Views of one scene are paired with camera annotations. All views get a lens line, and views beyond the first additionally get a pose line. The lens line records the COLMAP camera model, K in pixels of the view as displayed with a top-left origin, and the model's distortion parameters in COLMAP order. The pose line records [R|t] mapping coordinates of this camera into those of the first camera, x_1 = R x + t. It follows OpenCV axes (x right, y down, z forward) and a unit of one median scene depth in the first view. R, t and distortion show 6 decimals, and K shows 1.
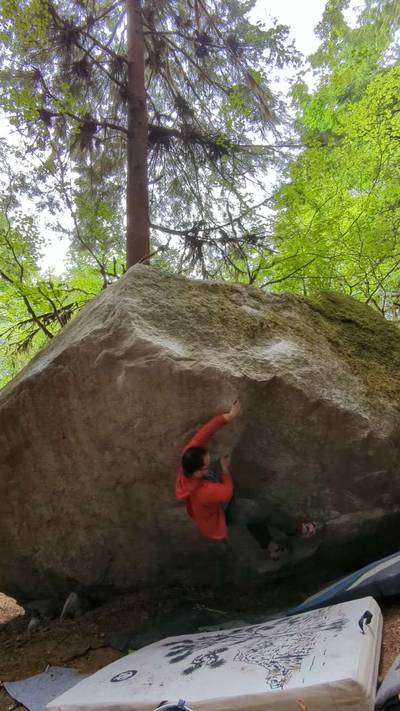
lens RADIAL K [[419.6, 0, 194.9], [0, 419.6, 359.6], [0, 0, 1]] dist [-0.010433, -0.004798]
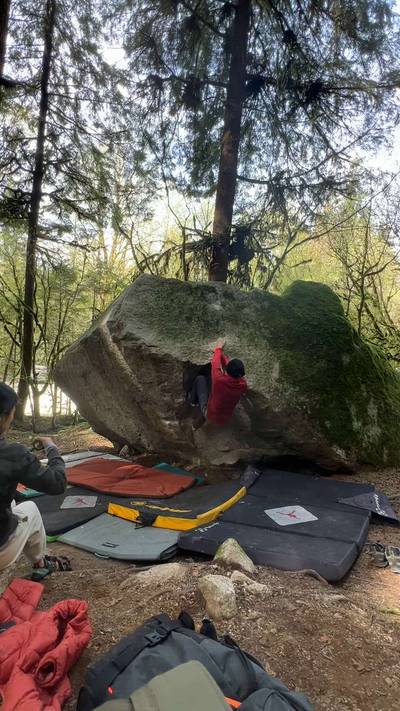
lens RADIAL K [[328.3, 0, 198.8], [0, 328.3, 355.7], [0, 0, 1]] dist [-0.012170, 0.003822]
pose [[0.943945, 0.147421, -0.295354, 0.449053], [-0.057583, 0.954555, 0.292418, -0.299028], [0.325041, -0.259019, 0.909537, -0.108136]]
